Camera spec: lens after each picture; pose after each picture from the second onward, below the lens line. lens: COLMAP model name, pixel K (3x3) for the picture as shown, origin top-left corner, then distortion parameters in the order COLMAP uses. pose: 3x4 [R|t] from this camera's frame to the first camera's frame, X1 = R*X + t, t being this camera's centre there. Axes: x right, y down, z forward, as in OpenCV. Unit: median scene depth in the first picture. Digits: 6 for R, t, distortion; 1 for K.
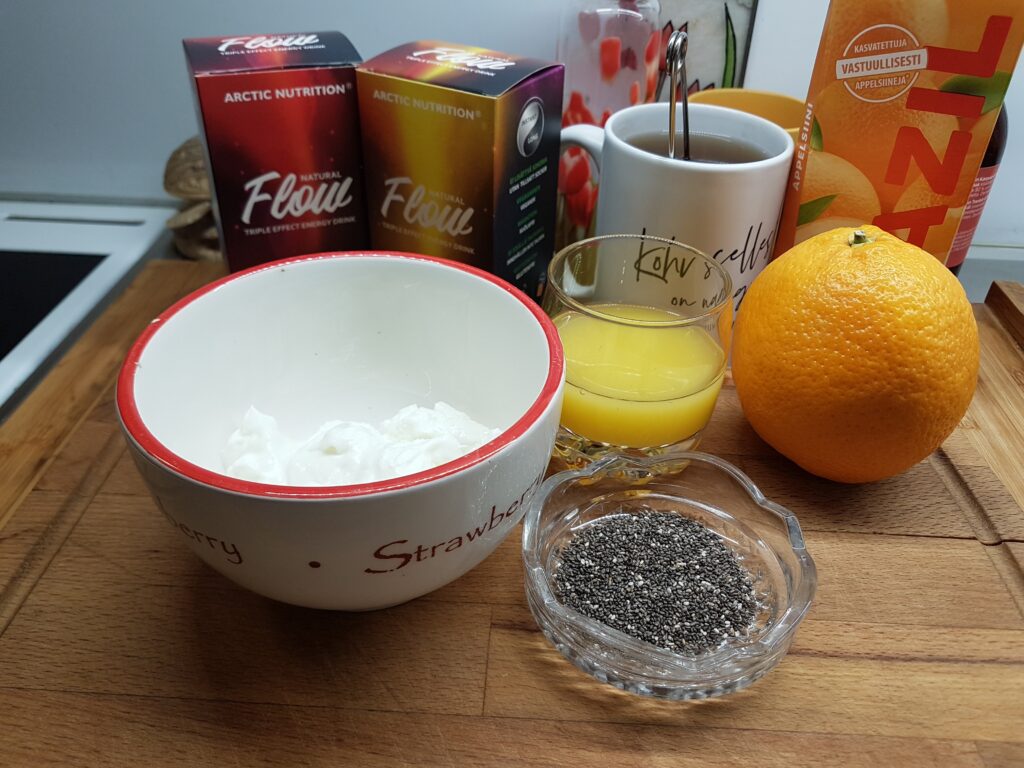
lens RADIAL K [[844.5, 0, 504.4], [0, 844.5, 383.7], [0, 0, 1]] dist [-0.037150, -0.000240]
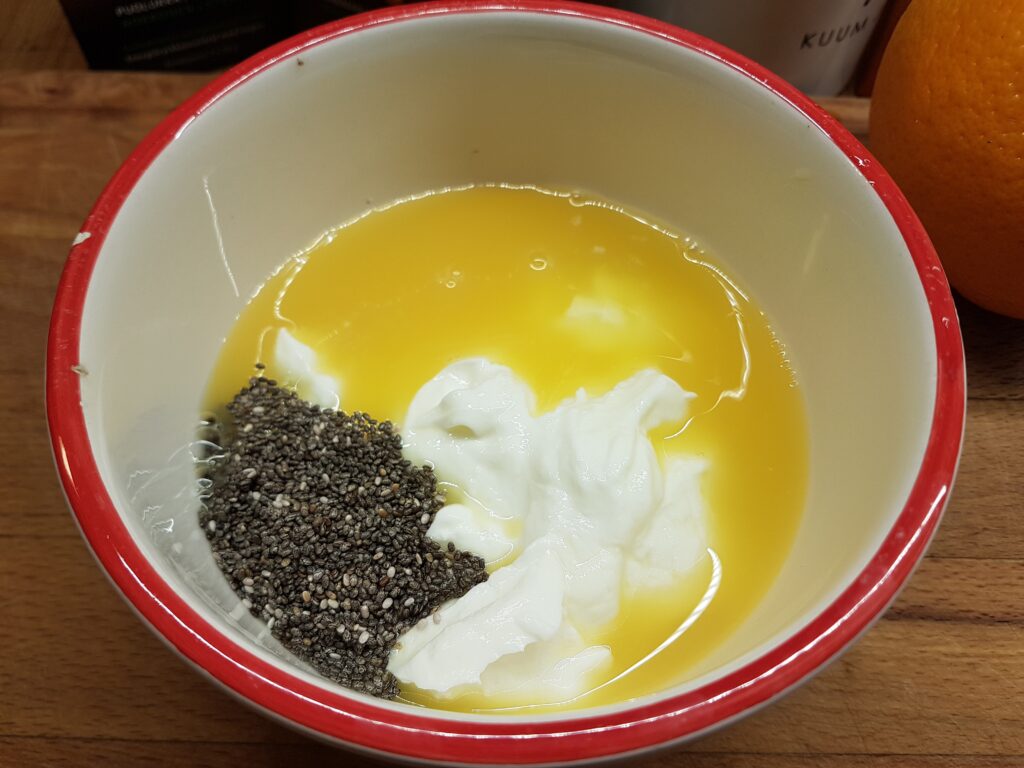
lens RADIAL K [[820.4, 0, 502.5], [0, 820.4, 398.7], [0, 0, 1]] dist [-0.040797, 0.009155]
pose [[0.999297, -0.032509, 0.018685, -0.022182], [0.021167, 0.900397, 0.434554, -0.132849], [-0.030951, -0.433853, 0.900452, 0.497754]]
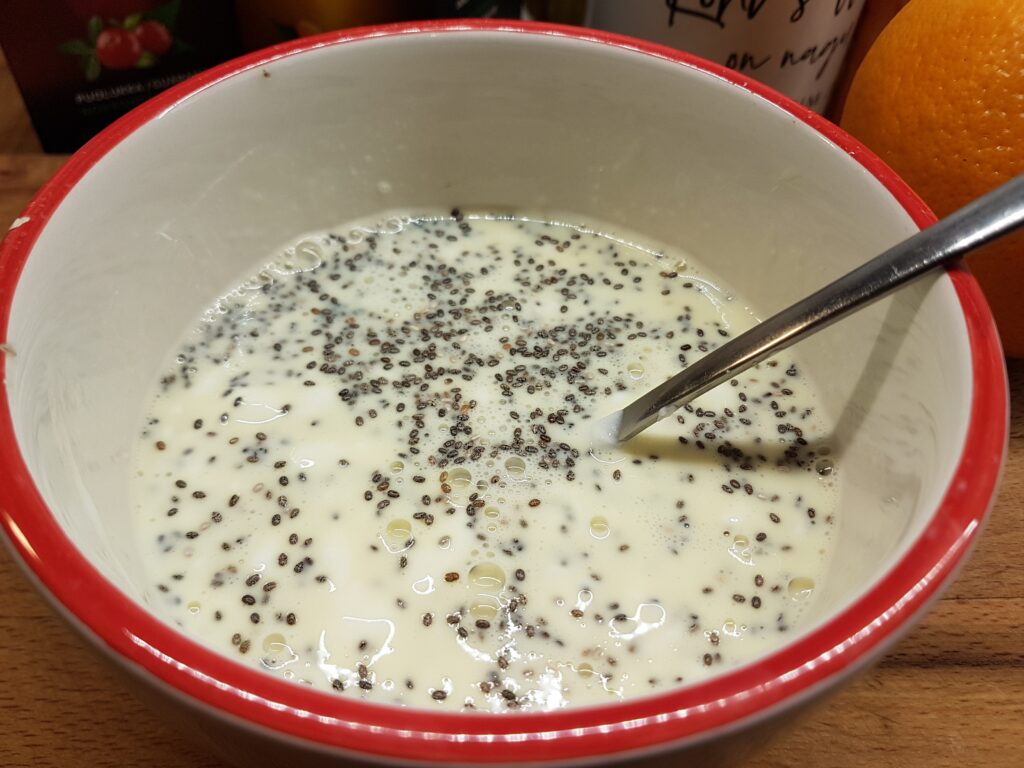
lens RADIAL K [[827.0, 0, 511.2], [0, 827.0, 396.4], [0, 0, 1]] dist [-0.032345, -0.002951]
pose [[0.994908, -0.058901, 0.081788, -0.038841], [0.034181, 0.960559, 0.275967, -0.044441], [-0.094817, -0.271766, 0.957681, 0.513205]]
